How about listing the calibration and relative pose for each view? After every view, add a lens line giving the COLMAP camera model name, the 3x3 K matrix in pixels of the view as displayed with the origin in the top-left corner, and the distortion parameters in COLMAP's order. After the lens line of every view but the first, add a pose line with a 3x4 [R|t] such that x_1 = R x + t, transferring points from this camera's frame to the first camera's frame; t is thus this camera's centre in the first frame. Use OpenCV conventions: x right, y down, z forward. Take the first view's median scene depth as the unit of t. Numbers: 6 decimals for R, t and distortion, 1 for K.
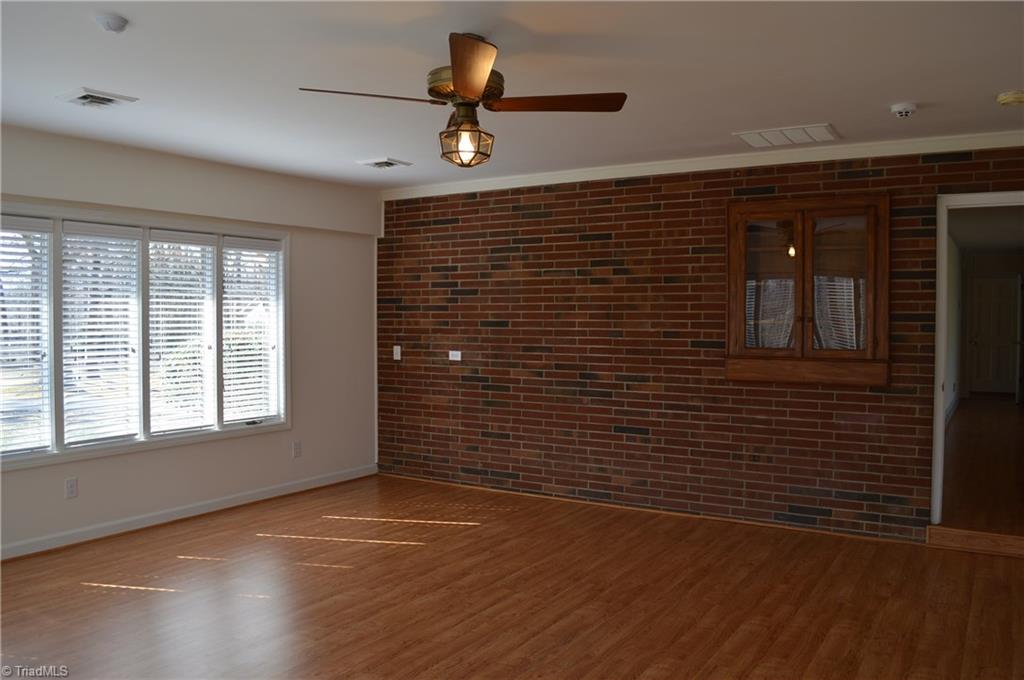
lens RADIAL K [[815.7, 0, 515.6], [0, 815.7, 341.0], [0, 0, 1]] dist [-0.060347, -0.005820]
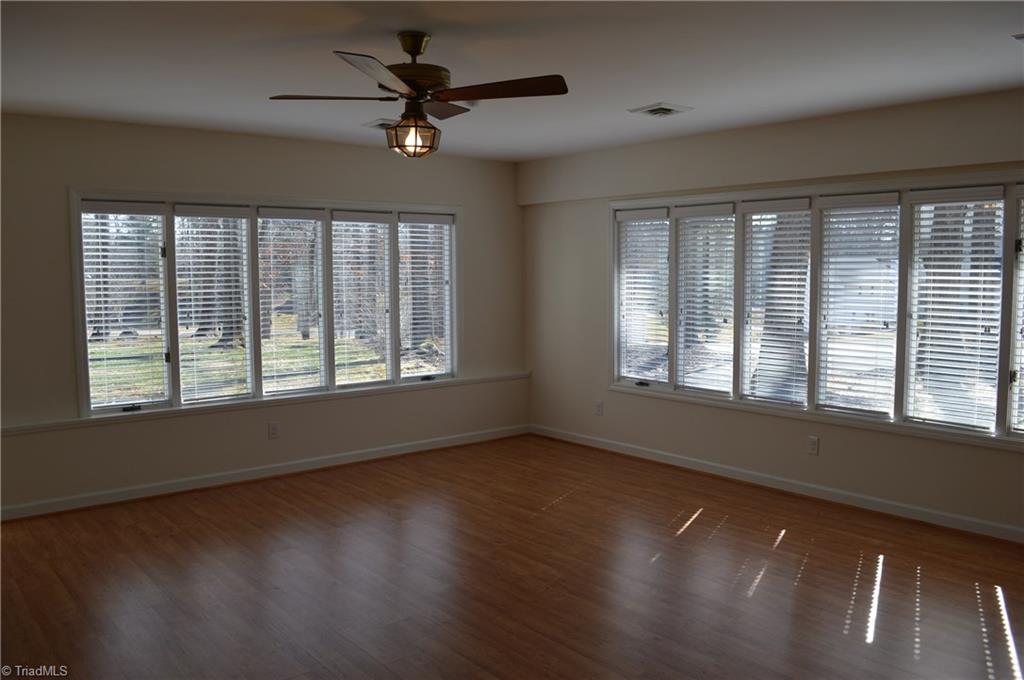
lens RADIAL K [[815.7, 0, 514.8], [0, 815.7, 337.1], [0, 0, 1]] dist [-0.060347, -0.005820]
pose [[-0.310979, 0.079429, -0.947092, 0.576853], [-0.028009, 0.995303, 0.092669, -0.050537], [0.950004, 0.055345, -0.307294, 0.915457]]
